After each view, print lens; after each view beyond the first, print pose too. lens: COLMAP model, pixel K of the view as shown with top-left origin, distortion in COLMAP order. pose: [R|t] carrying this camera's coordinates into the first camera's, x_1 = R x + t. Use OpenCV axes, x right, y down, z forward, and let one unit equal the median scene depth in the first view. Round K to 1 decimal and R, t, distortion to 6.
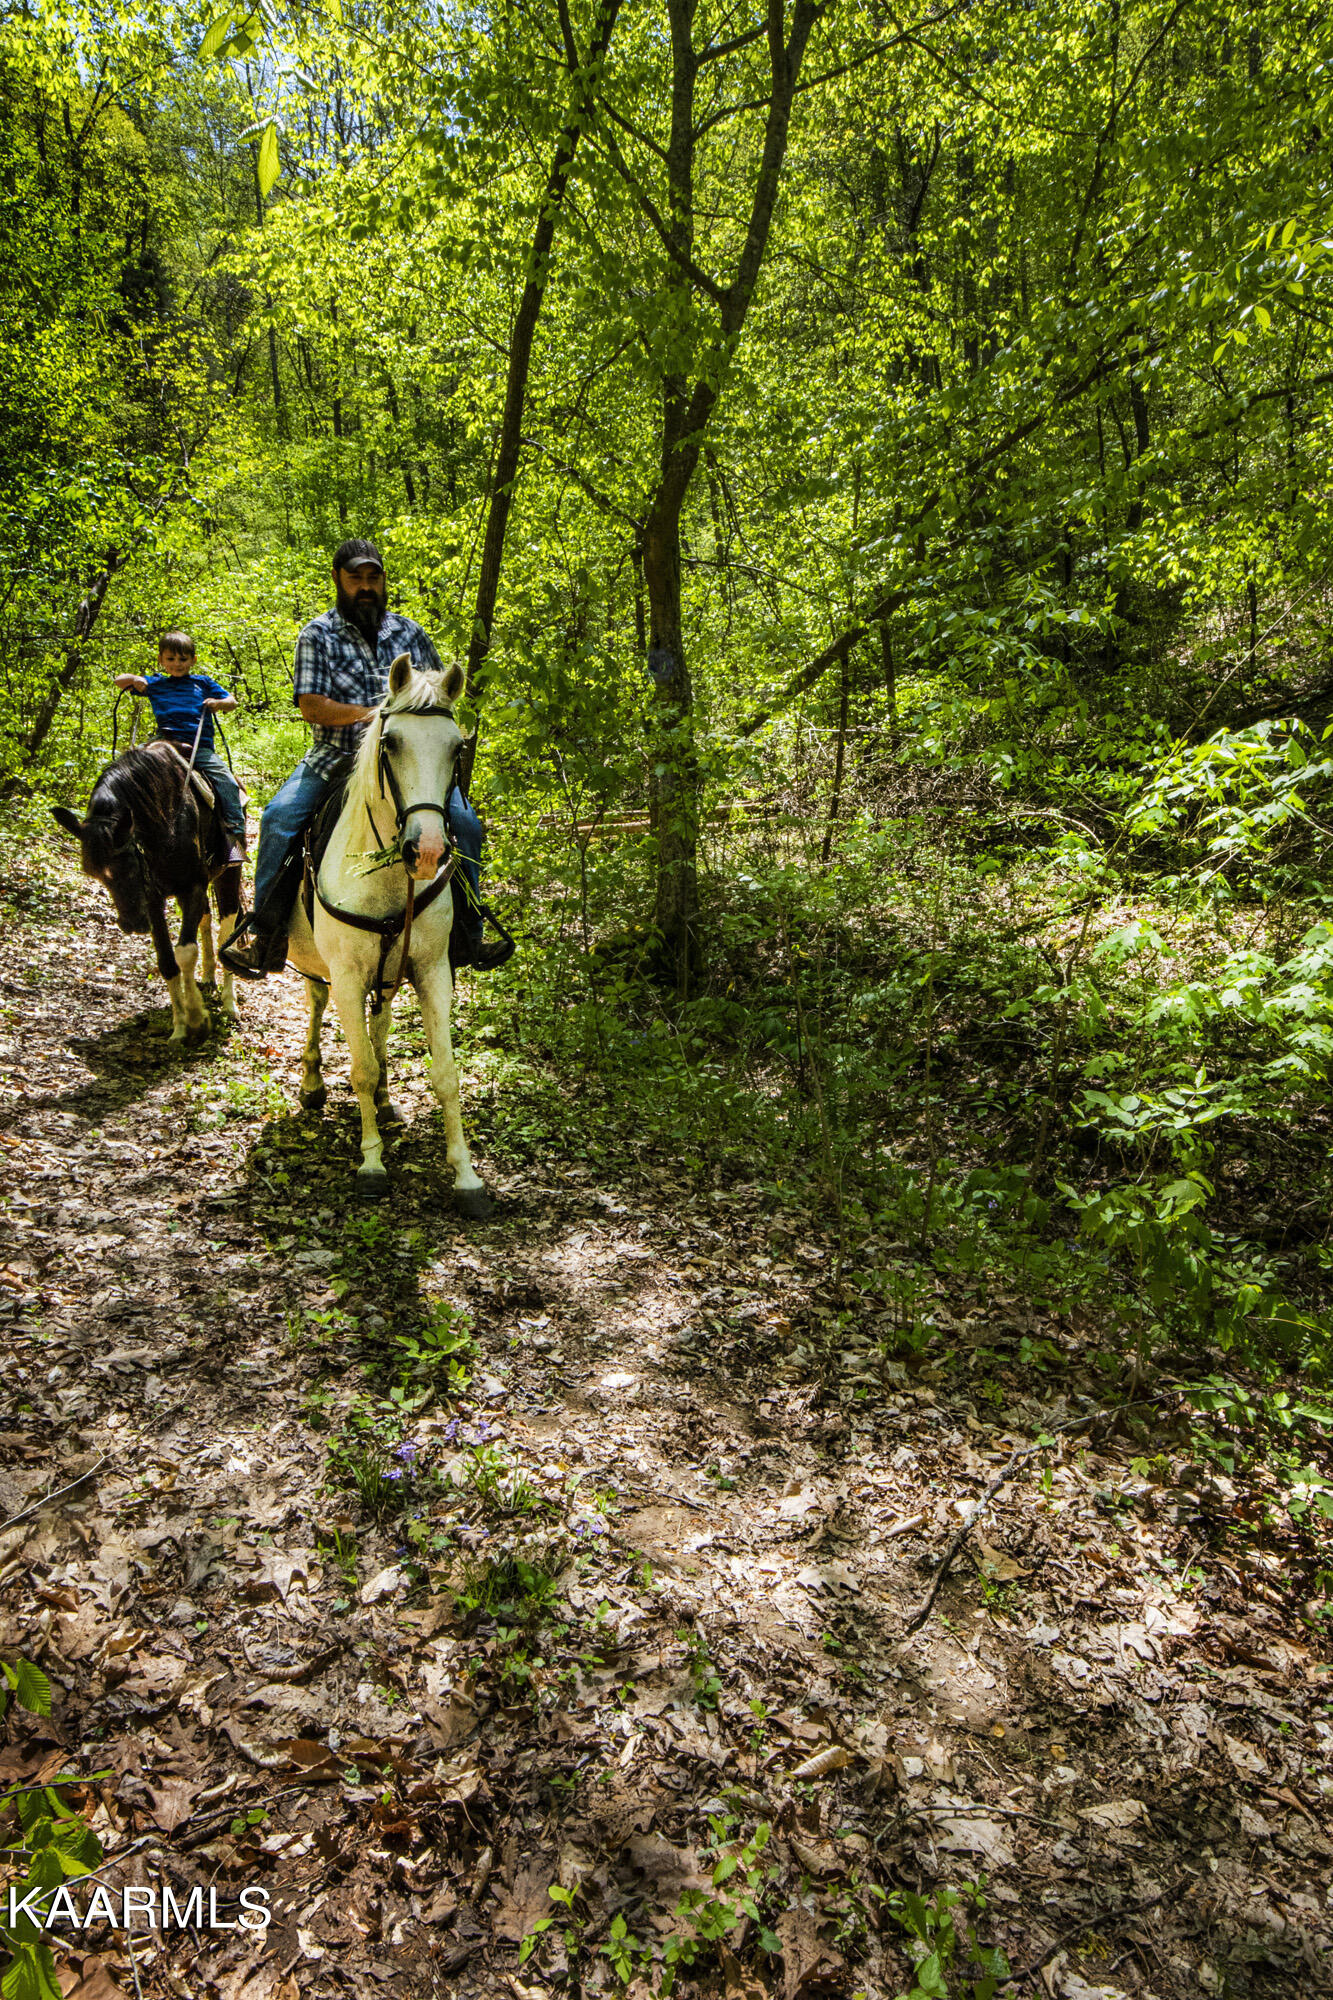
lens RADIAL K [[1214.4, 0, 639.2], [0, 1214.4, 970.3], [0, 0, 1]] dist [-0.000878, 0.018505]
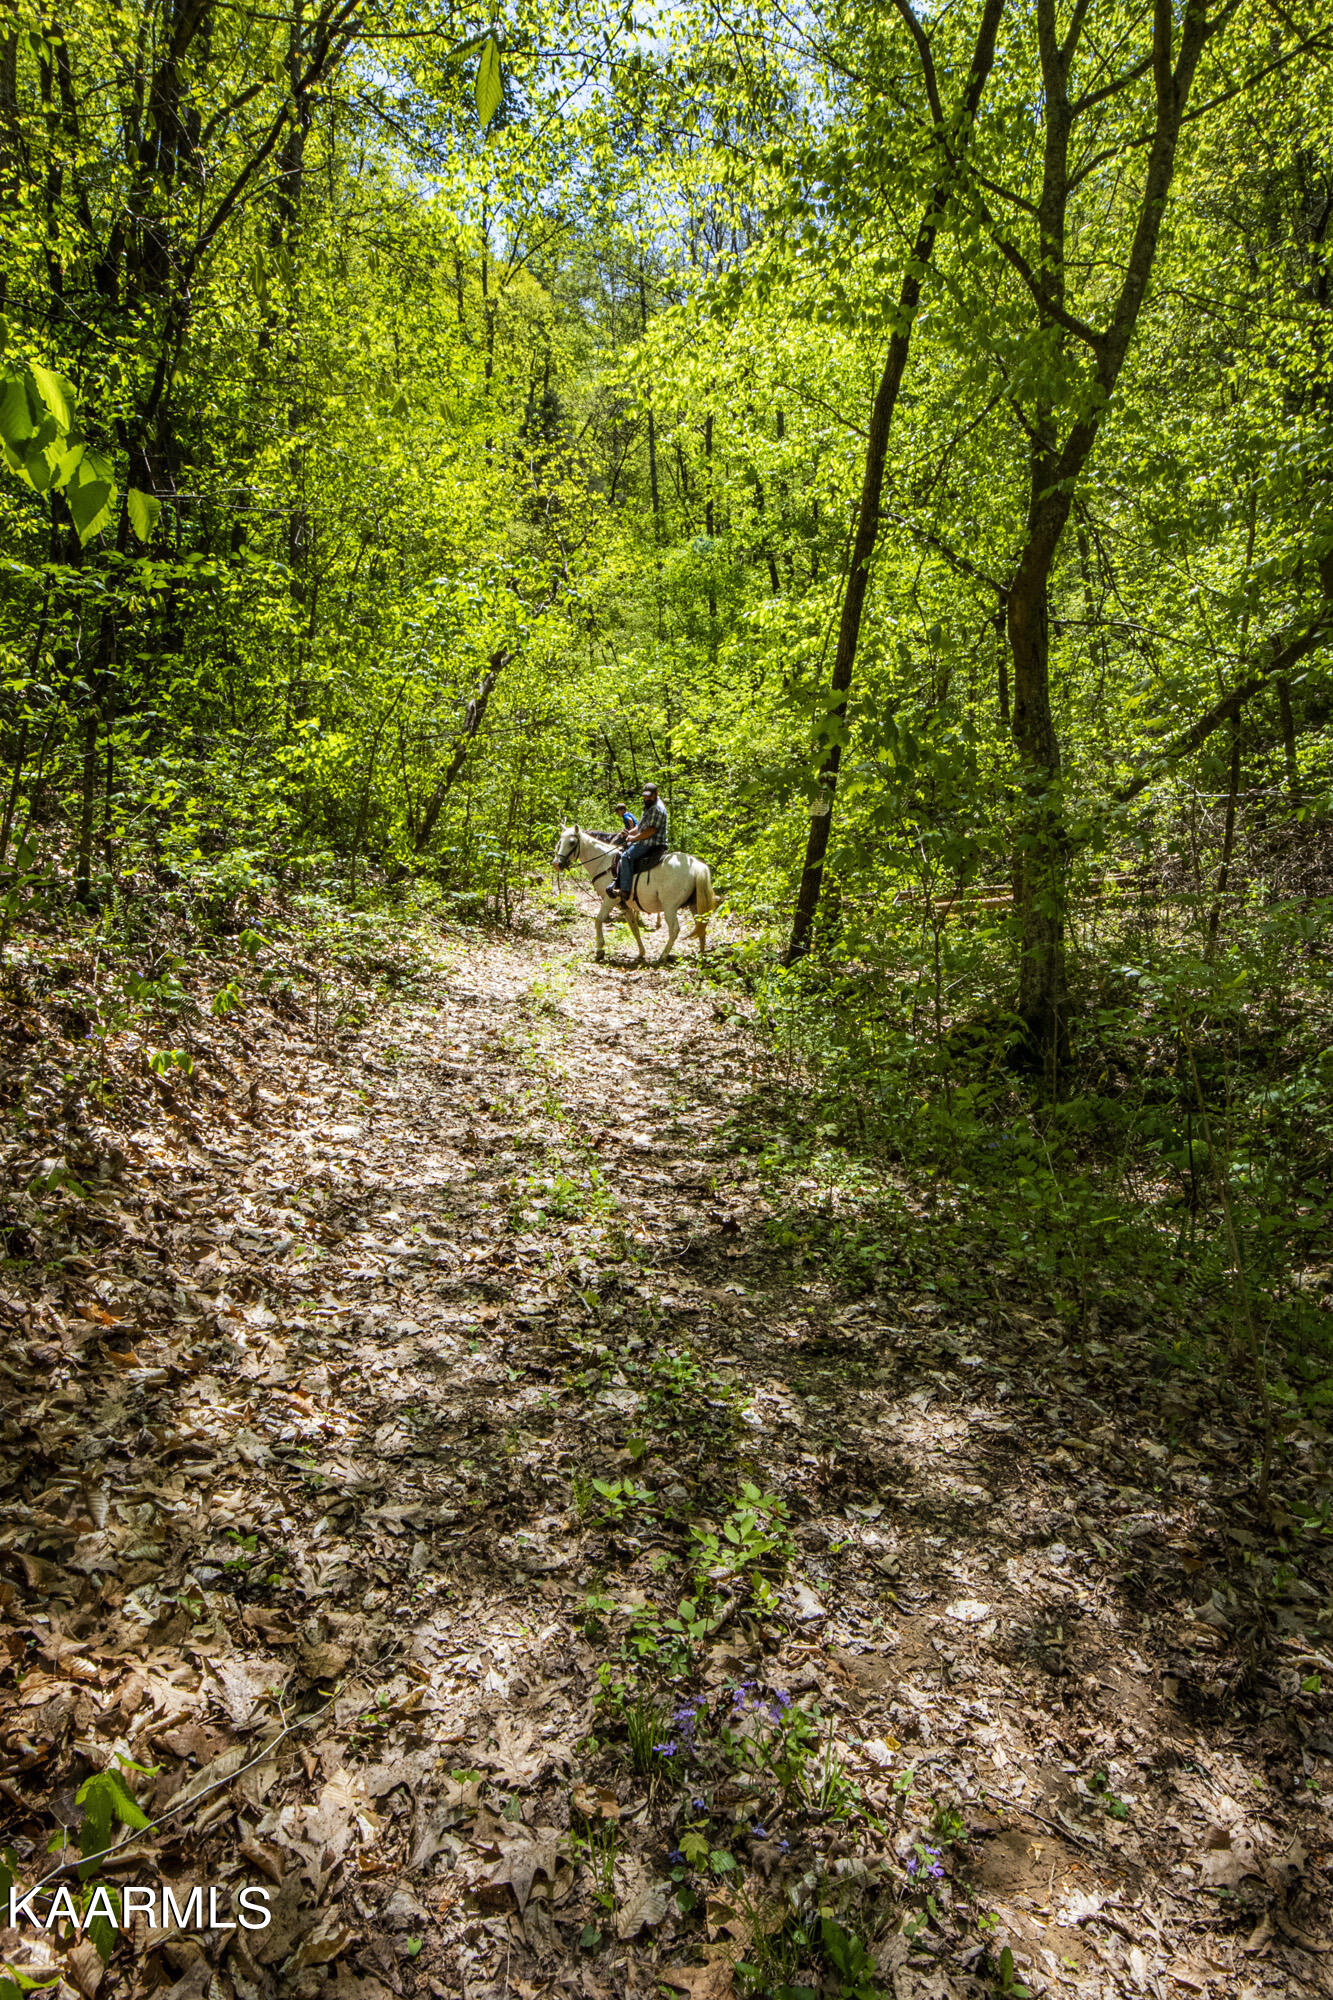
lens RADIAL K [[1214.4, 0, 669.8], [0, 1214.4, 990.2], [0, 0, 1]] dist [-0.000878, 0.018505]
pose [[0.964908, 0.008274, -0.262457, -0.000087], [-0.020345, 0.998855, -0.043308, -0.019547], [0.261798, 0.047128, 0.963971, 0.118348]]
